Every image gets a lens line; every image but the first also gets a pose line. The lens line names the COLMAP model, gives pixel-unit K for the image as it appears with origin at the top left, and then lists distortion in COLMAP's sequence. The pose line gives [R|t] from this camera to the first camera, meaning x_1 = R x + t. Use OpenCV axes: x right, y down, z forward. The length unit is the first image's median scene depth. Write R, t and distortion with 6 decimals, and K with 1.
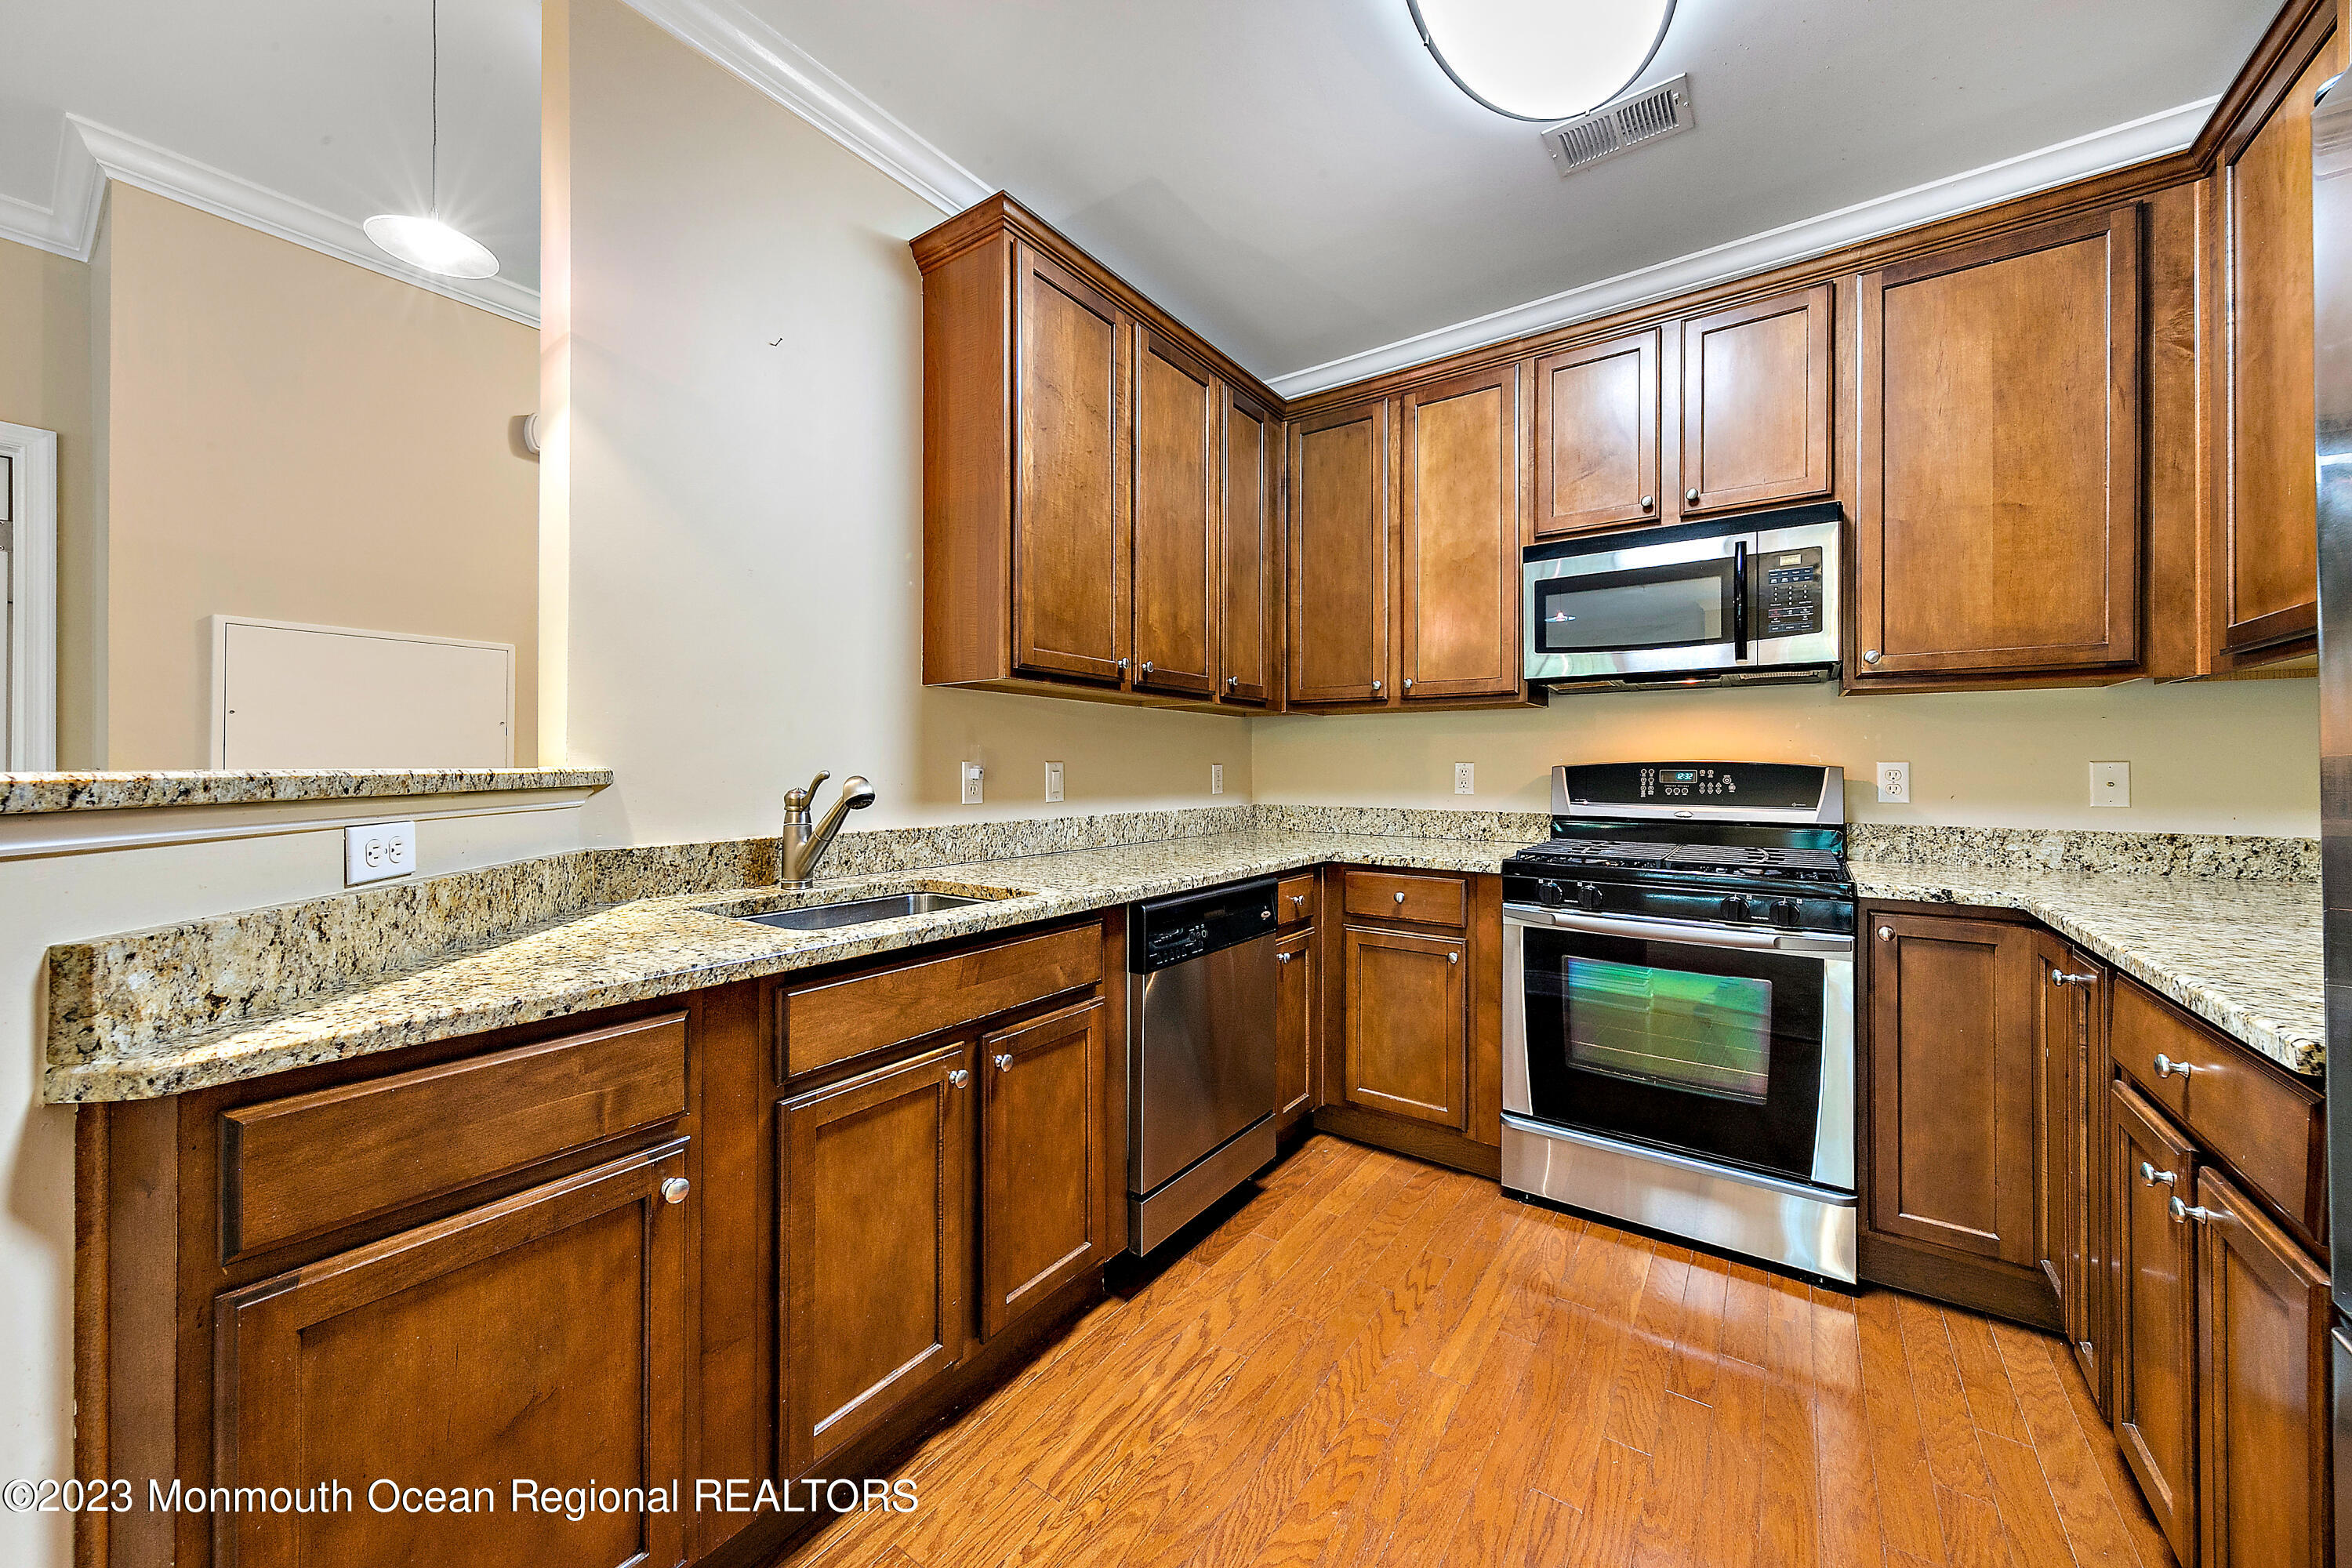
lens RADIAL K [[872.7, 0, 1167.4], [0, 872.7, 764.0], [0, 0, 1]] dist [0.006016, -0.000076]
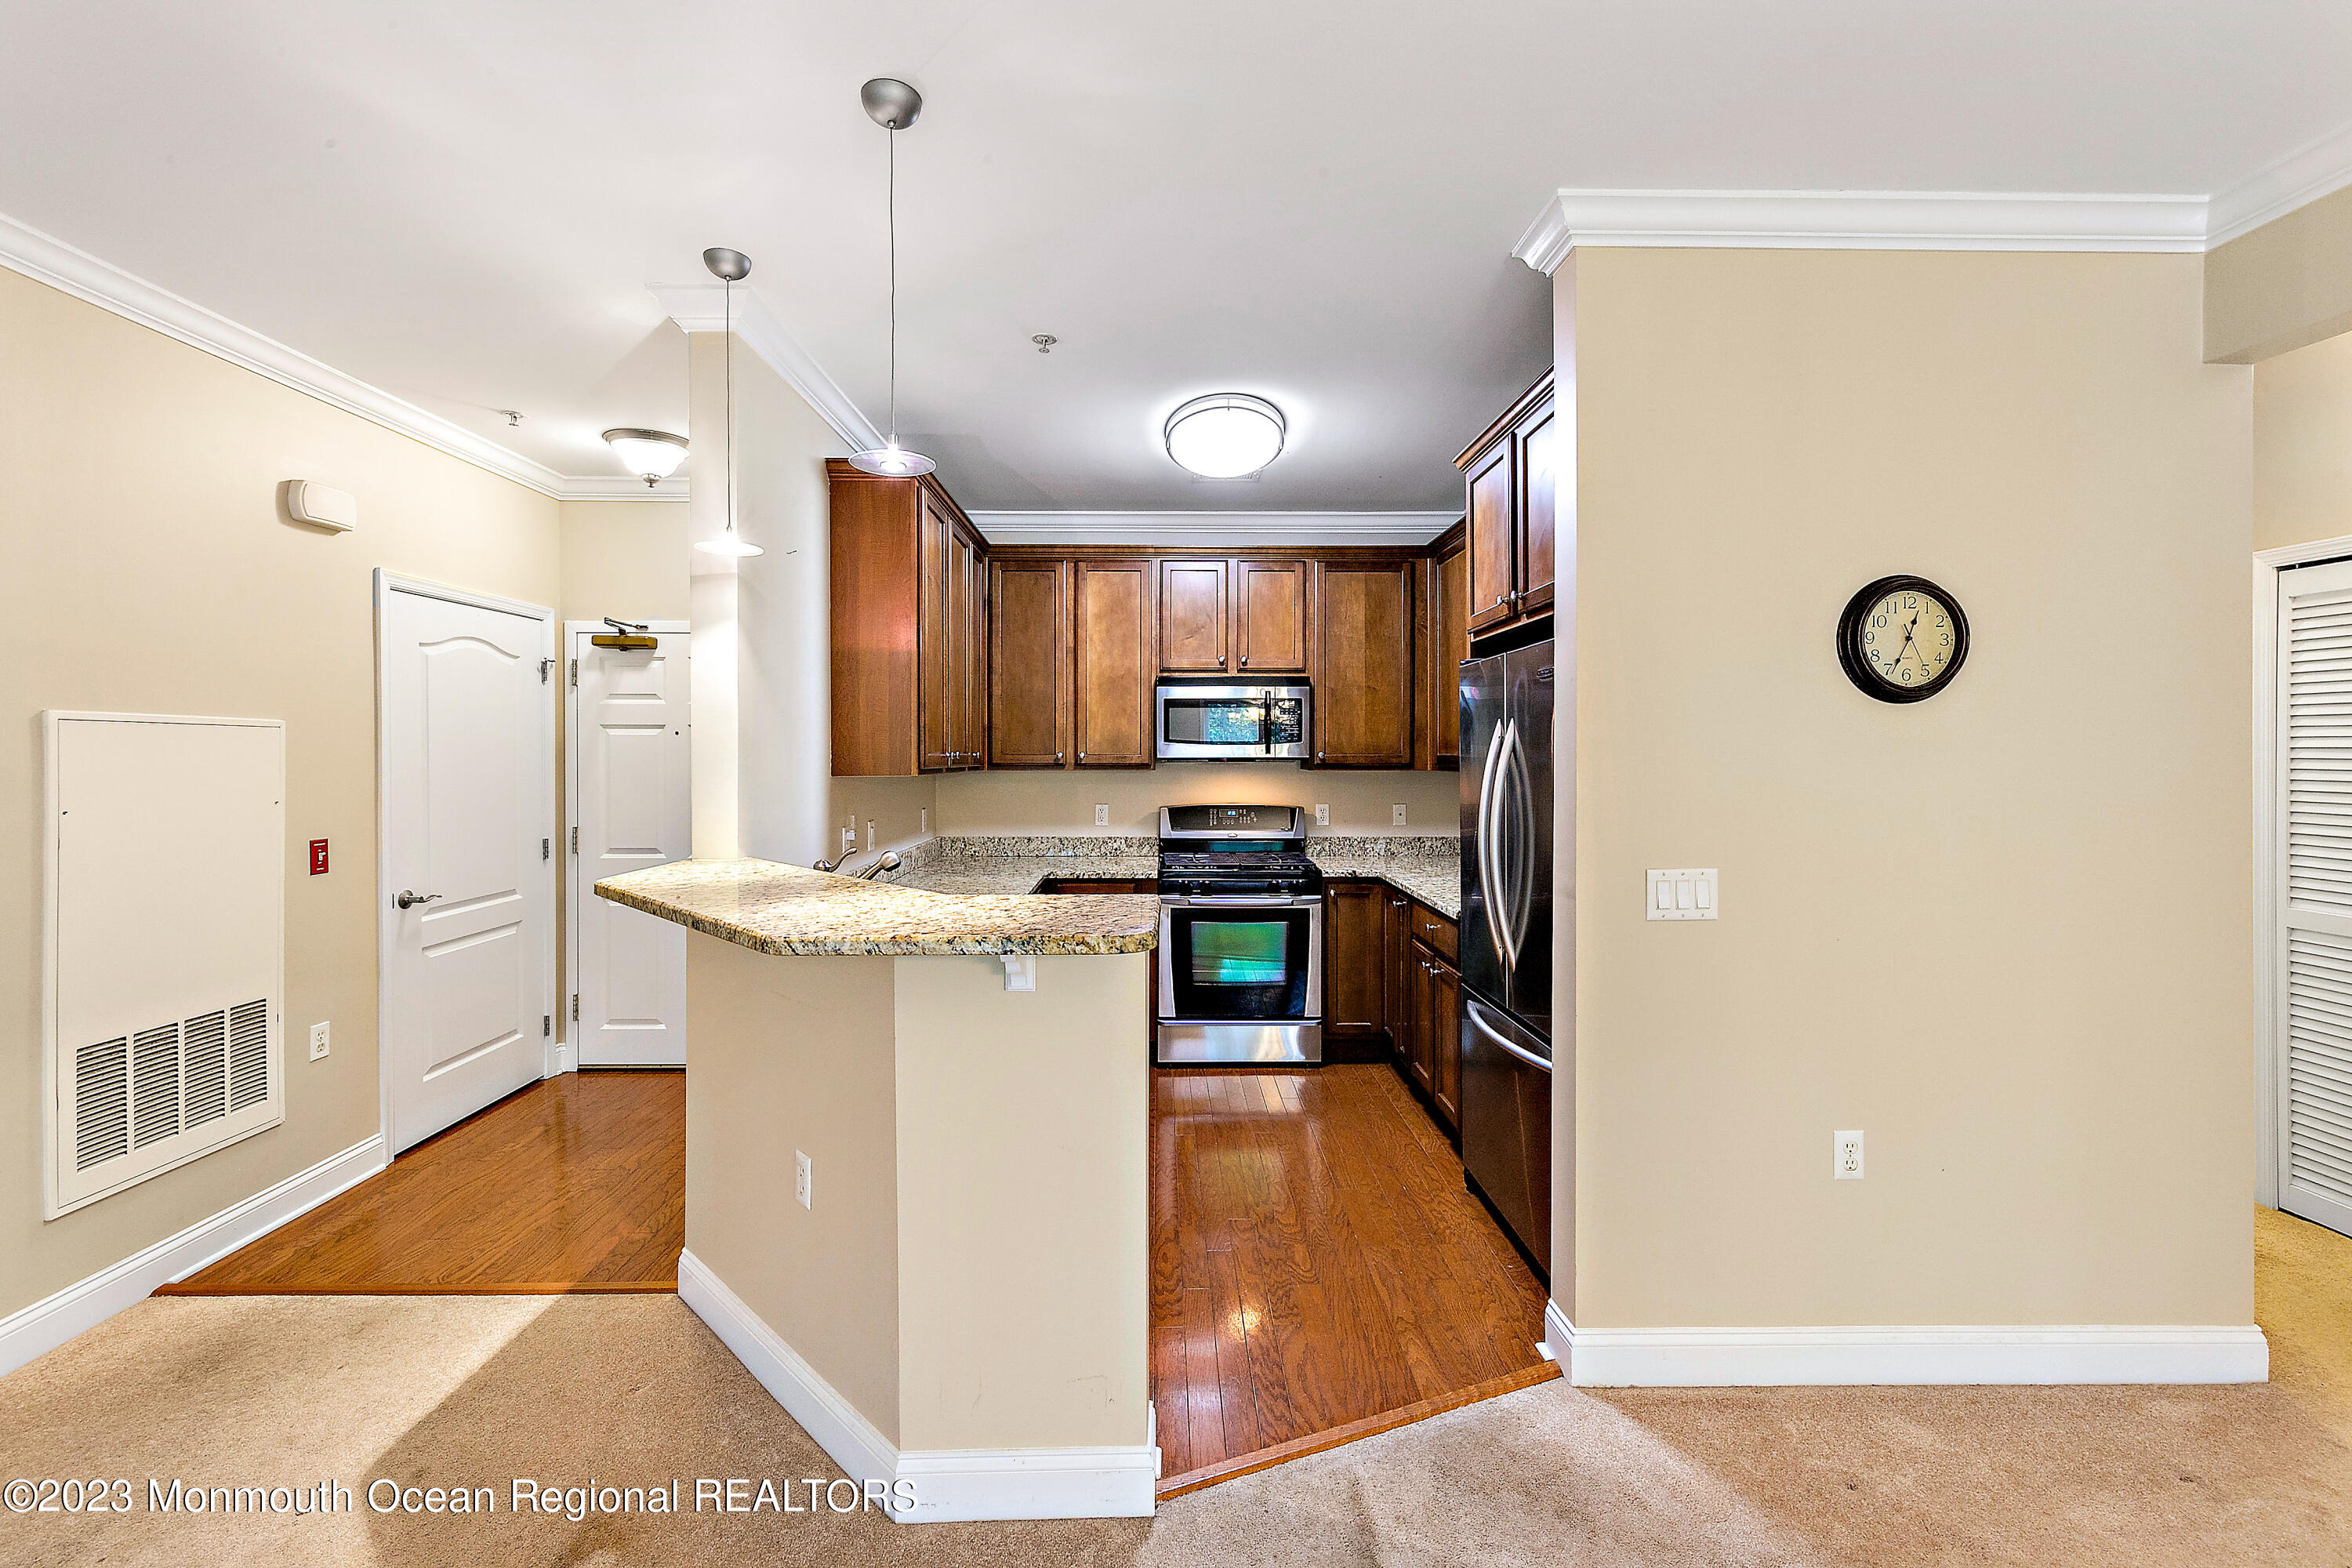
lens RADIAL K [[997.4, 0, 1182.1], [0, 997.4, 762.8], [0, 0, 1]] dist [0.015402, 0.000042]
pose [[0.798962, -0.007658, 0.601333, -0.771495], [-0.001500, 0.999890, 0.014727, -0.131298], [-0.601380, -0.012669, 0.798863, -0.591464]]
